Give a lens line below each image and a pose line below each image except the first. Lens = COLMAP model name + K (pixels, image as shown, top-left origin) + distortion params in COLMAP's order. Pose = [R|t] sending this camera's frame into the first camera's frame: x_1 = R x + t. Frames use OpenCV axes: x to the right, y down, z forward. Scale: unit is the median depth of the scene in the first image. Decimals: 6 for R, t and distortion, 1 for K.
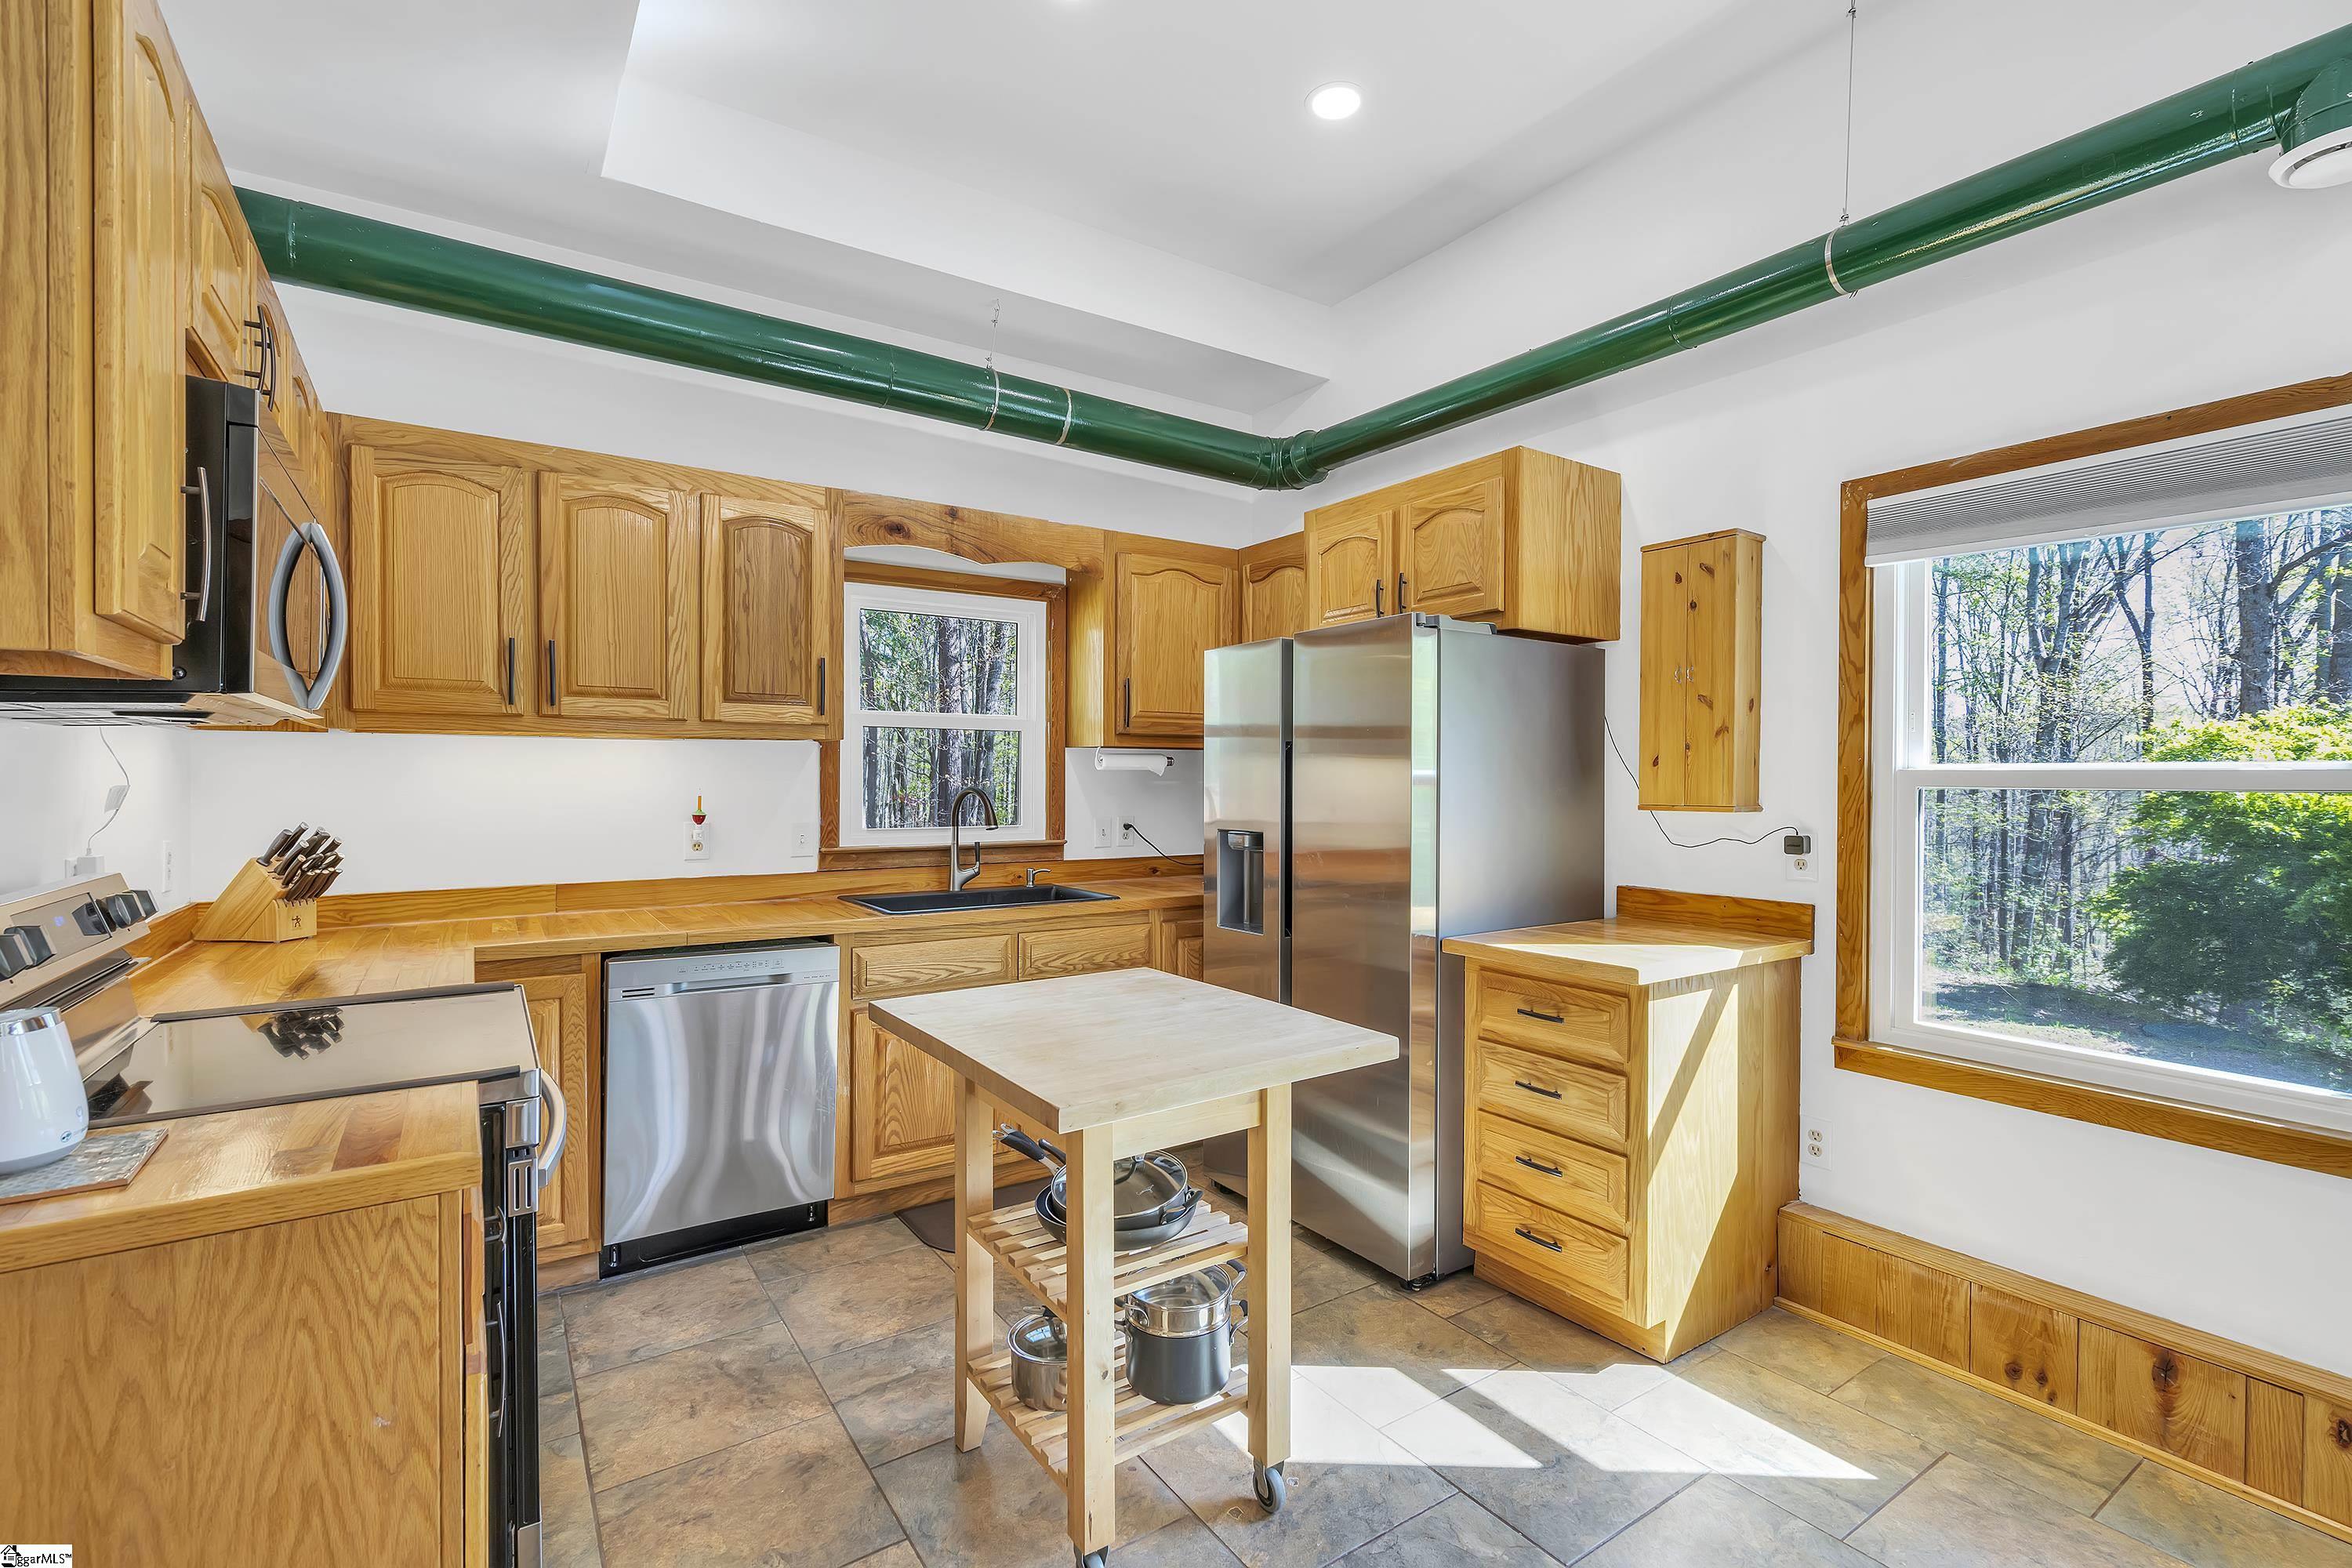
lens RADIAL K [[1061.8, 0, 1159.4], [0, 1061.8, 780.8], [0, 0, 1]] dist [0.000895, 0.000150]
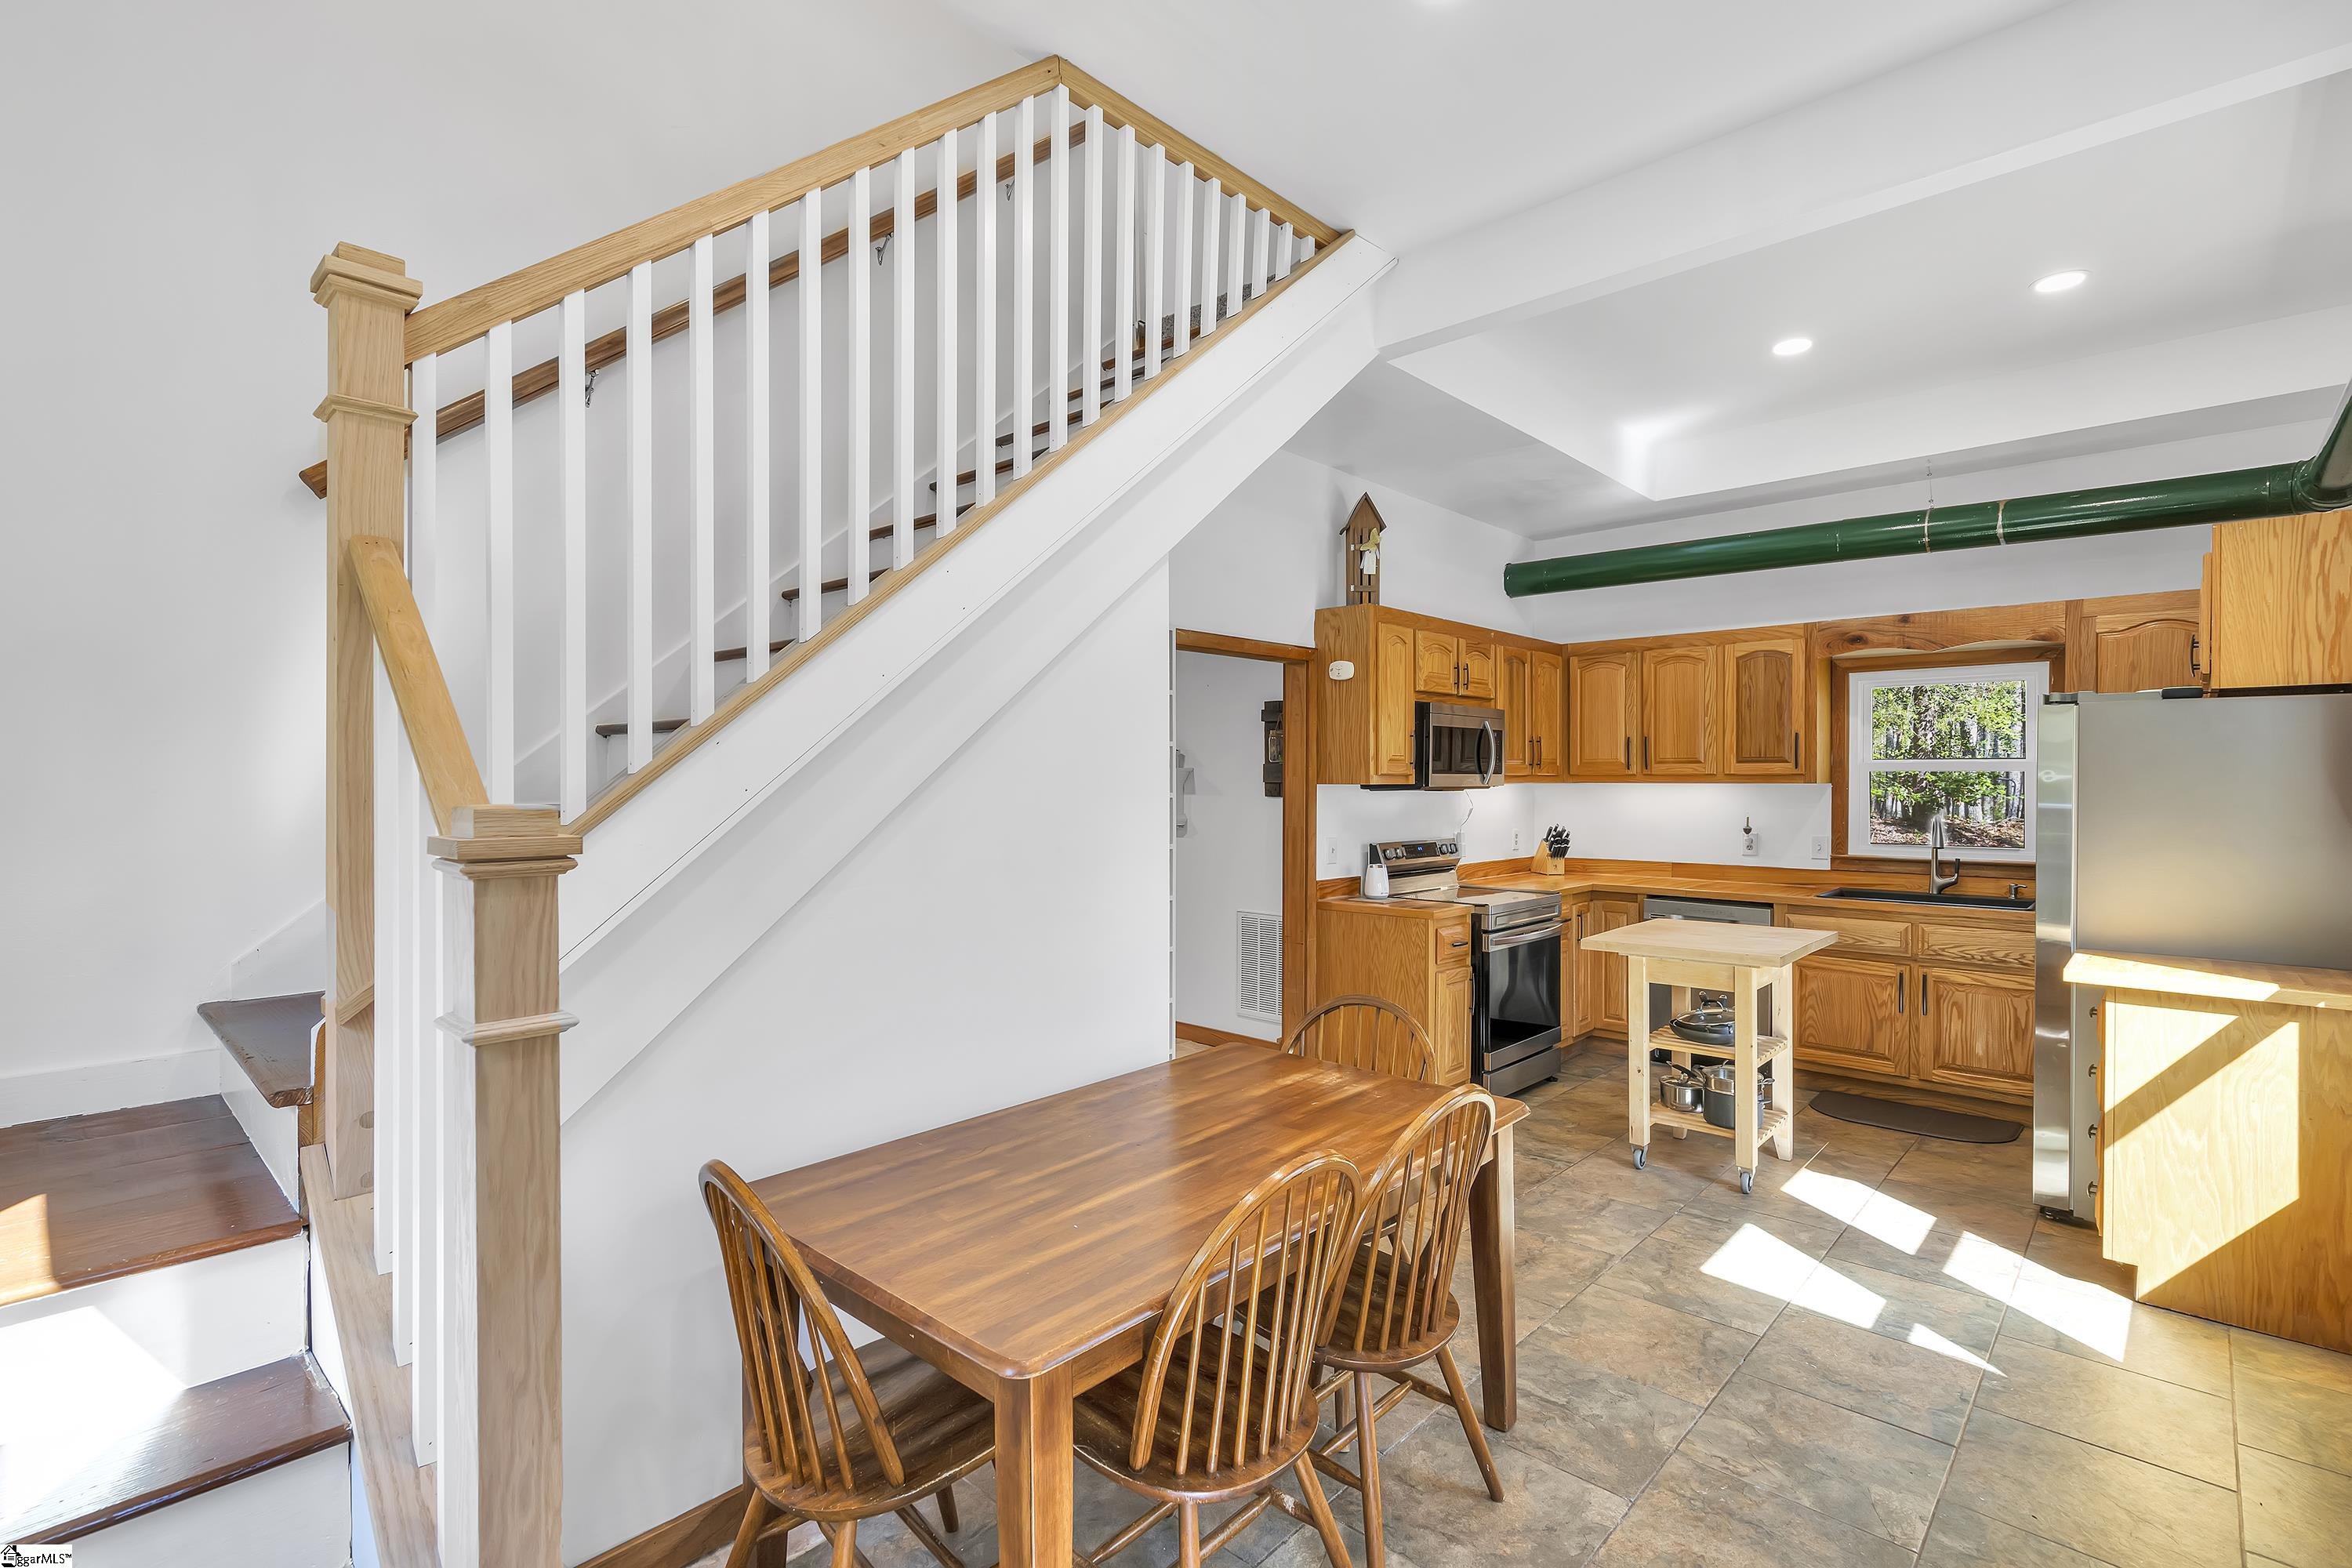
lens RADIAL K [[1061.8, 0, 1193.6], [0, 1061.8, 789.9], [0, 0, 1]] dist [0.000895, 0.000150]
pose [[0.246889, 0.005598, -0.969028, 1.113905], [-0.001893, 0.999984, 0.005294, -0.041160], [0.969042, 0.000527, 0.246896, -0.296625]]
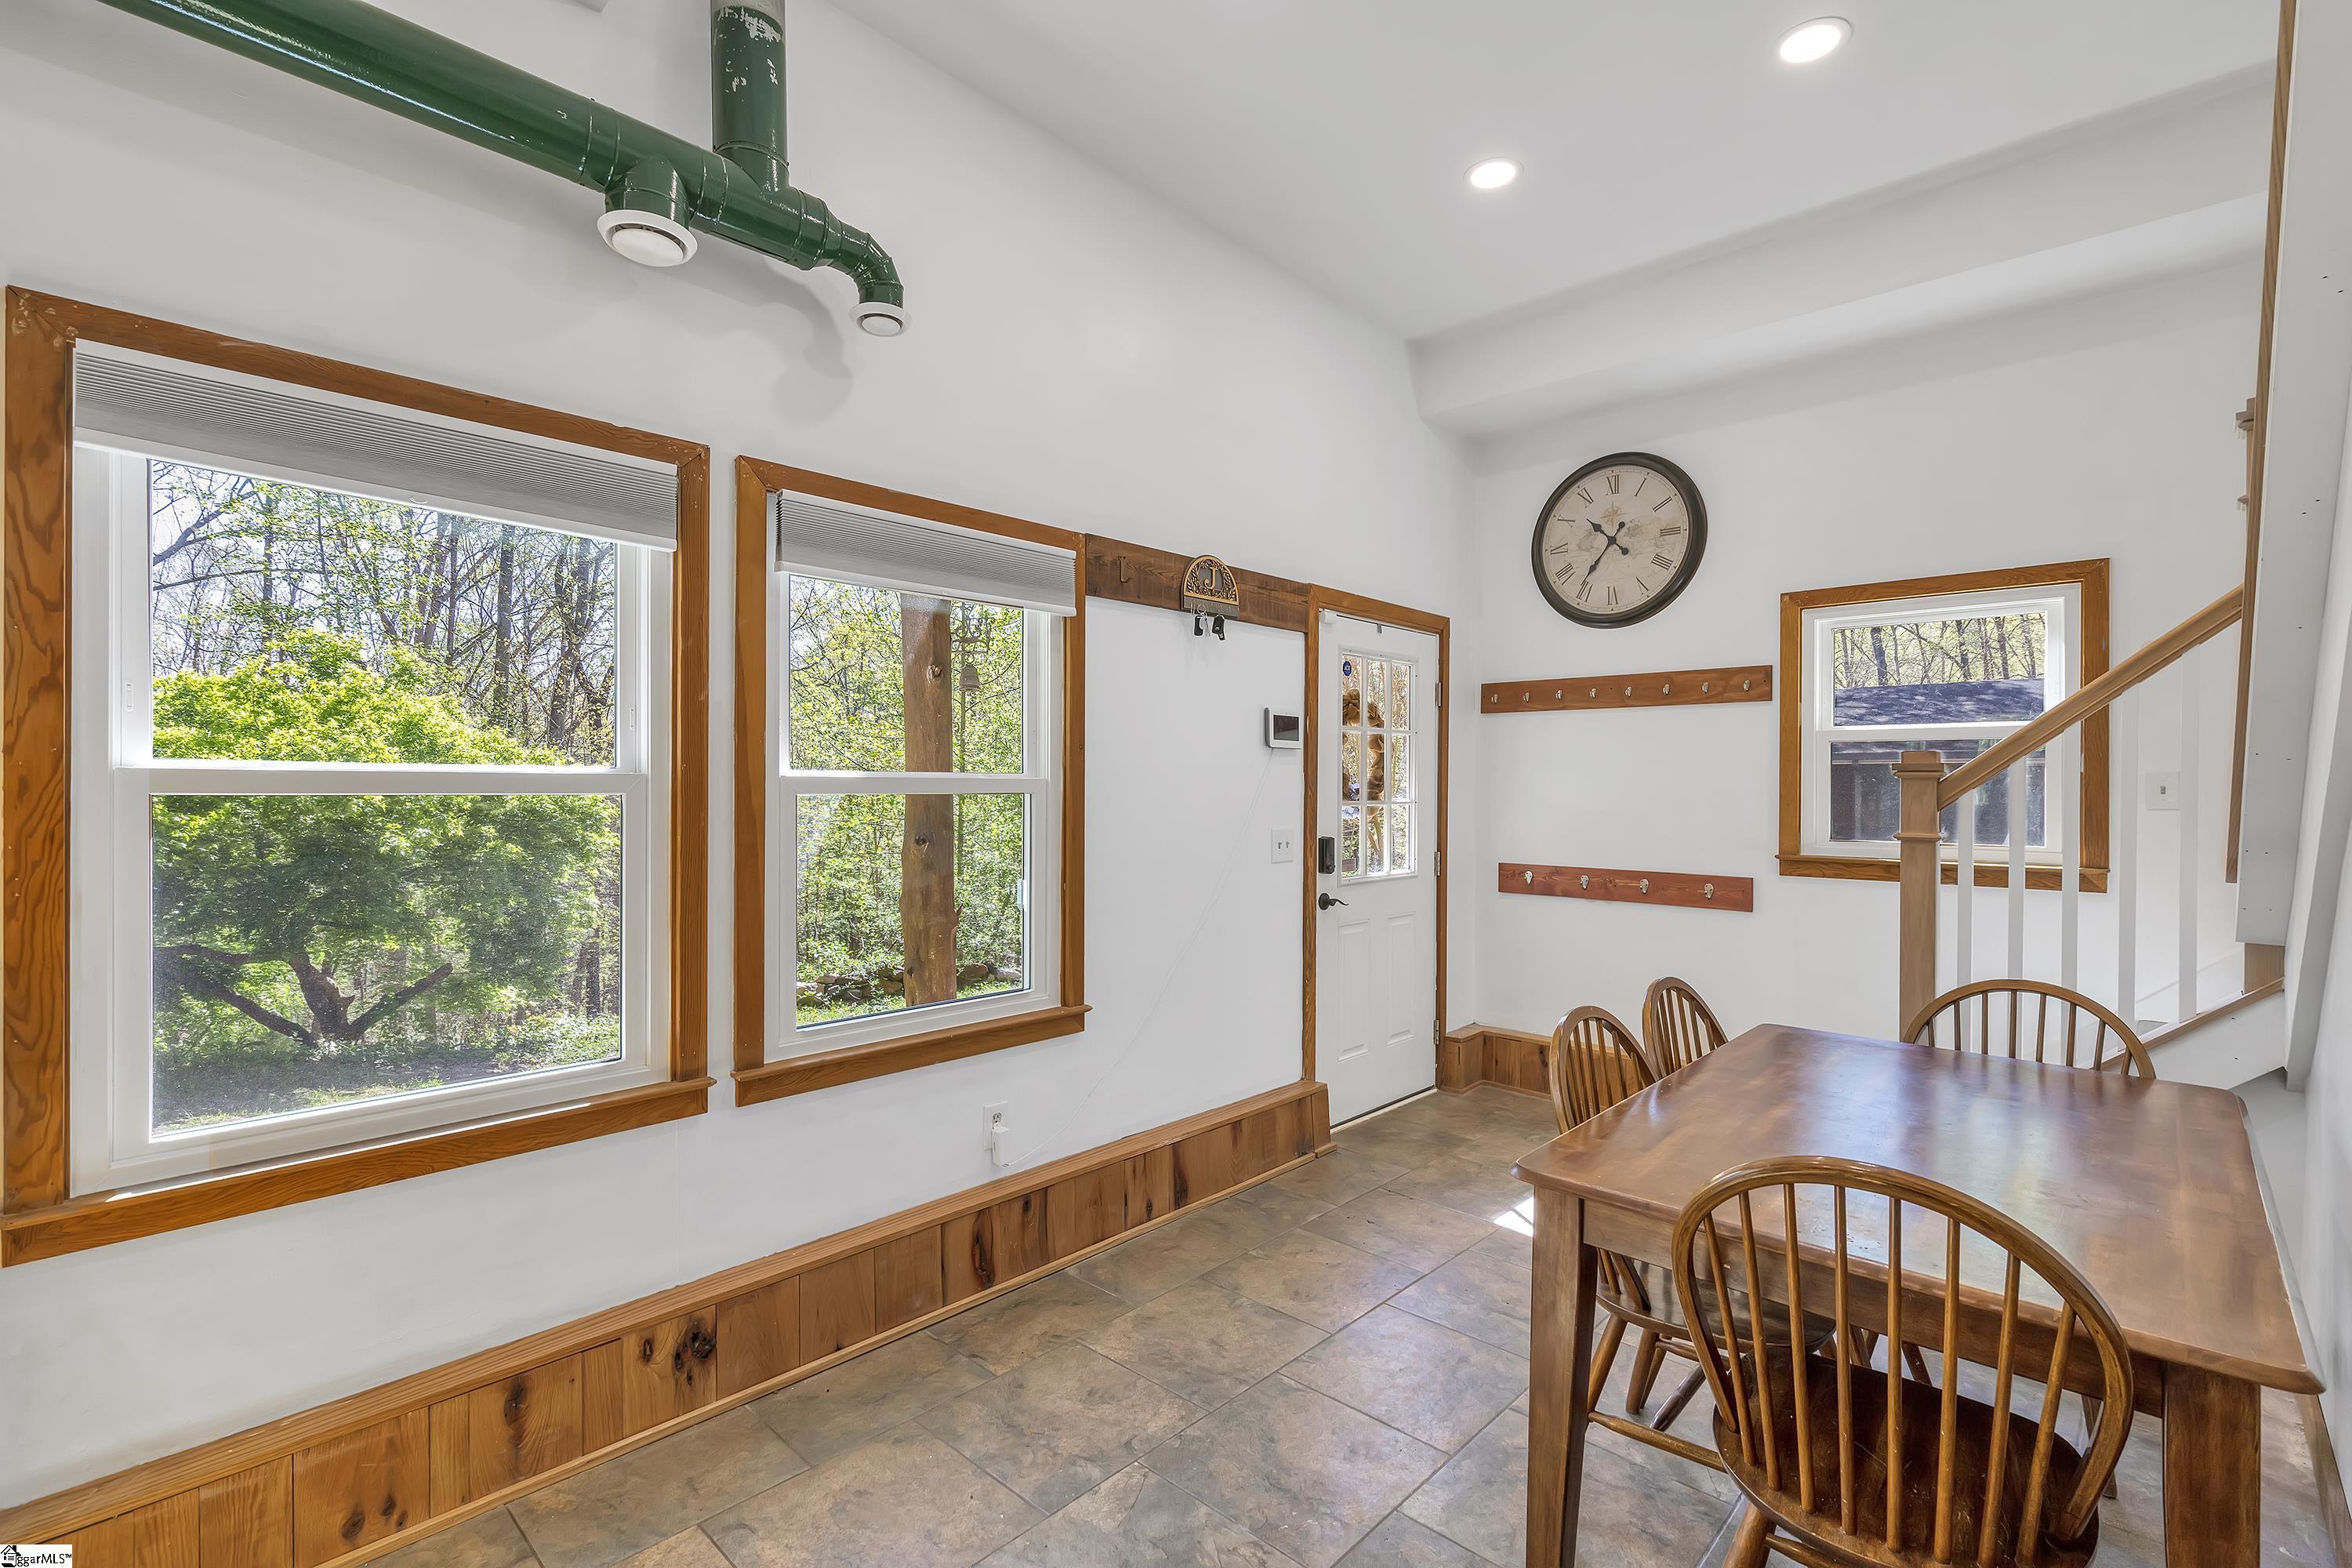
lens RADIAL K [[1061.8, 0, 1178.9], [0, 1061.8, 788.5], [0, 0, 1]] dist [0.000895, 0.000150]
pose [[-0.243770, -0.006748, 0.969809, -0.083954], [-0.001819, 0.999977, 0.006501, -0.002578], [-0.969831, -0.000179, -0.243777, 0.430863]]
